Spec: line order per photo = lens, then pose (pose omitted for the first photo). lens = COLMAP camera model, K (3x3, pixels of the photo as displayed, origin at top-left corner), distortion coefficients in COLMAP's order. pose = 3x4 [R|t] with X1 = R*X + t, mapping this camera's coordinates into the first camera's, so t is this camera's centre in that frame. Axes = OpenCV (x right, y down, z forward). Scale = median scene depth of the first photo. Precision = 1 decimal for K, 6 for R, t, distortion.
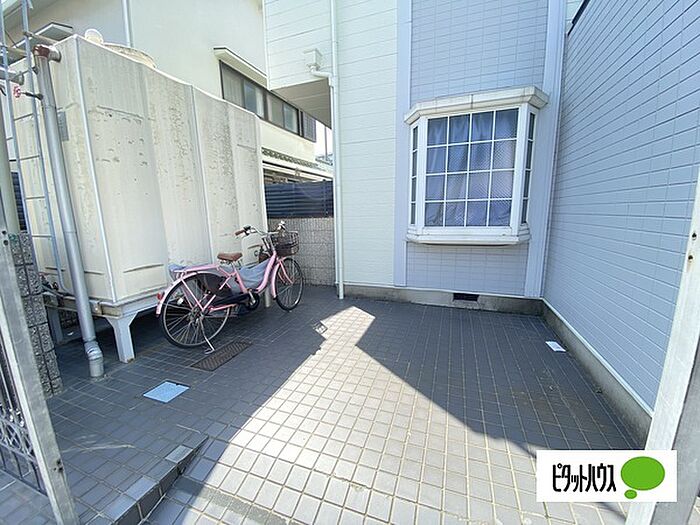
lens RADIAL K [[284.0, 0, 352.4], [0, 284.0, 264.0], [0, 0, 1]] dist [0.017800, -0.019408]
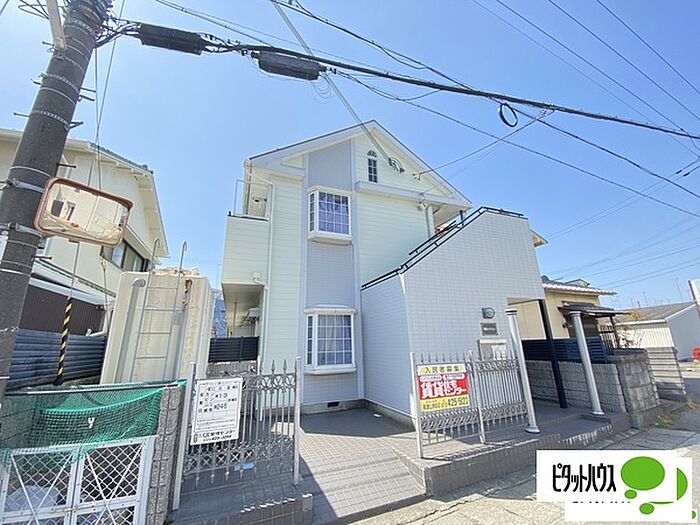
lens RADIAL K [[284.0, 0, 352.4], [0, 284.0, 264.0], [0, 0, 1]] dist [0.017800, -0.019408]
pose [[0.747200, 0.178526, 0.640173, -0.991156], [0.133965, 0.903015, -0.408187, 0.074962], [-0.650958, 0.390758, 0.650817, -0.745662]]
